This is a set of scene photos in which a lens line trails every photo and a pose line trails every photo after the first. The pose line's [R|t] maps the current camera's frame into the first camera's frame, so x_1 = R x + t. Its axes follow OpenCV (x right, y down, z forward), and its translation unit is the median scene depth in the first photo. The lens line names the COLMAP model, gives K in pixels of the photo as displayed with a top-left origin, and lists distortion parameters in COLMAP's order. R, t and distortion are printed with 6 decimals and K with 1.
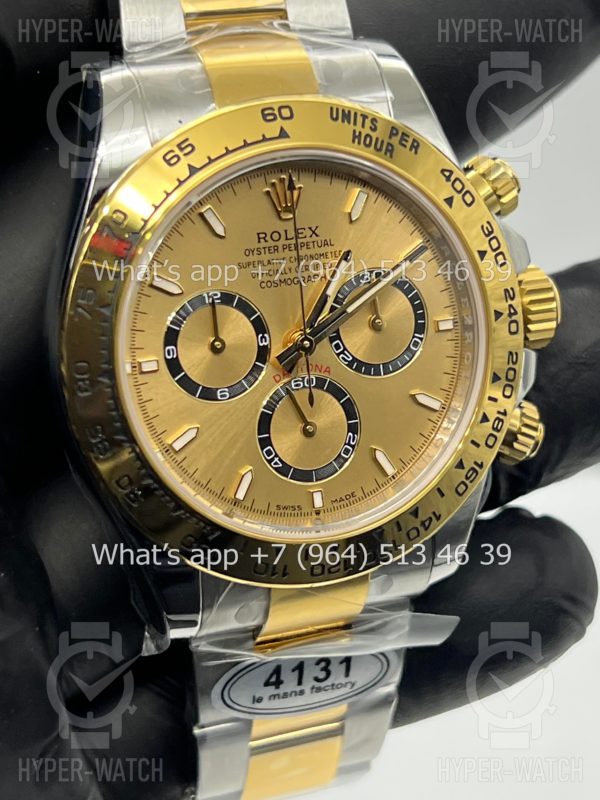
lens RADIAL K [[1907.1, 0, 281.7], [0, 1907.1, 390.3], [0, 0, 1]] dist [0.271901, 0.000000]
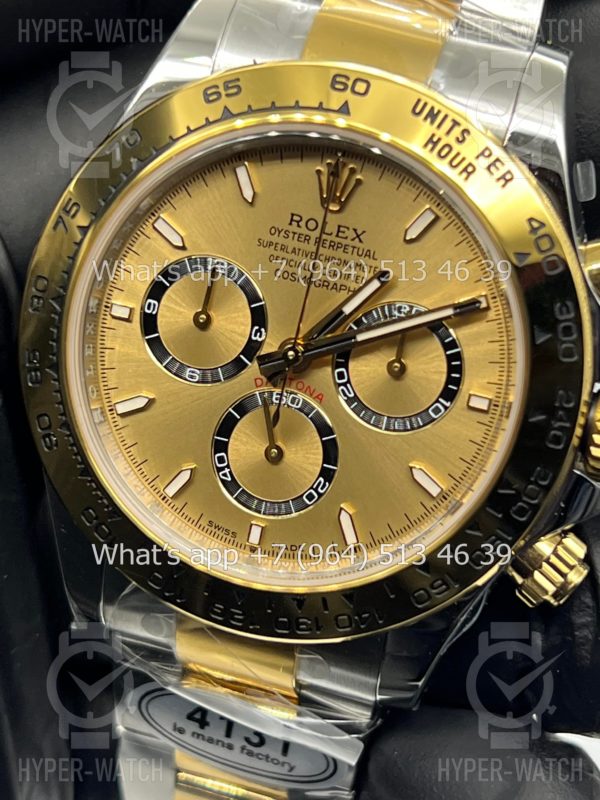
lens RADIAL K [[1907.1, 0, 299.4], [0, 1907.1, 396.6], [0, 0, 1]] dist [0.271901, 0.000000]
pose [[0.797106, 0.361500, -0.483672, 0.424165], [-0.365176, 0.926513, 0.090663, -0.083862], [0.480903, 0.104357, 0.870541, 0.266182]]
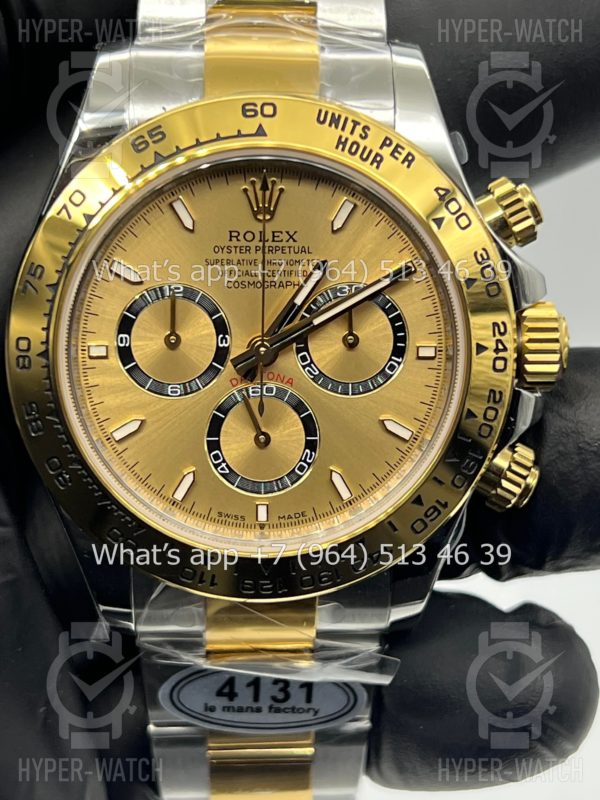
lens RADIAL K [[1907.1, 0, 289.5], [0, 1907.1, 400.6], [0, 0, 1]] dist [0.271901, 0.000000]
pose [[0.946533, 0.138154, -0.291527, 0.306634], [-0.138675, 0.990156, 0.018983, -0.019287], [0.291280, 0.022459, 0.956374, 0.080364]]
